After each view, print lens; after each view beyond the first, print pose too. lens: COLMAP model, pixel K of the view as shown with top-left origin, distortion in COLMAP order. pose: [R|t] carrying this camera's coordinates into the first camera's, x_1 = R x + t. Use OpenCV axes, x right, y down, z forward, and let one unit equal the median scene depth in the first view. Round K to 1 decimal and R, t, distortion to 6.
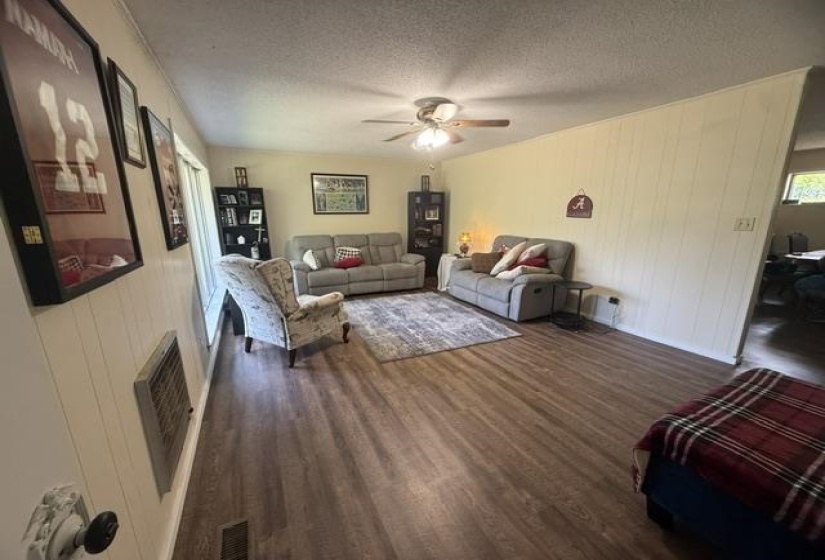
lens RADIAL K [[323.6, 0, 414.6], [0, 323.6, 296.1], [0, 0, 1]] dist [-0.000179, 0.000037]
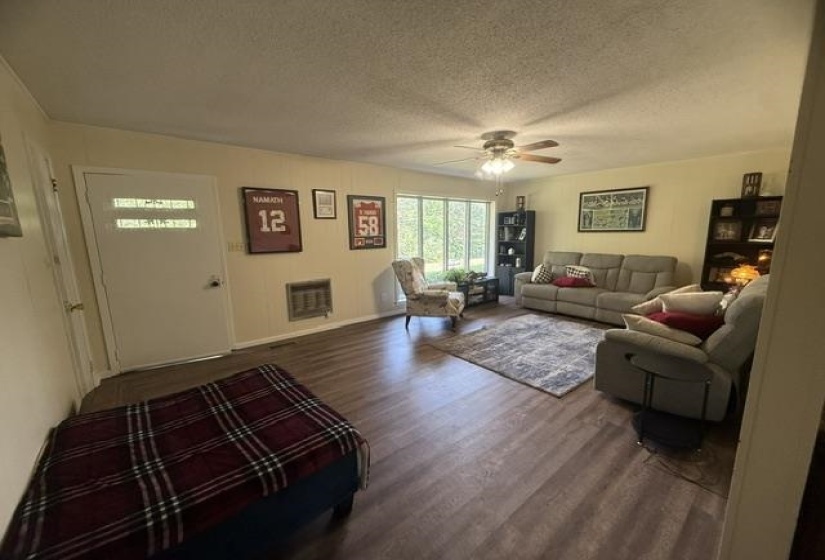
lens RADIAL K [[339.1, 0, 412.5], [0, 339.1, 280.0], [0, 0, 1]] dist [-0.000020, -0.000078]
pose [[0.230174, 0.145889, -0.962152, 0.841506], [-0.230343, 0.968771, 0.091788, -0.117540], [0.945496, 0.200498, 0.256590, 0.368910]]
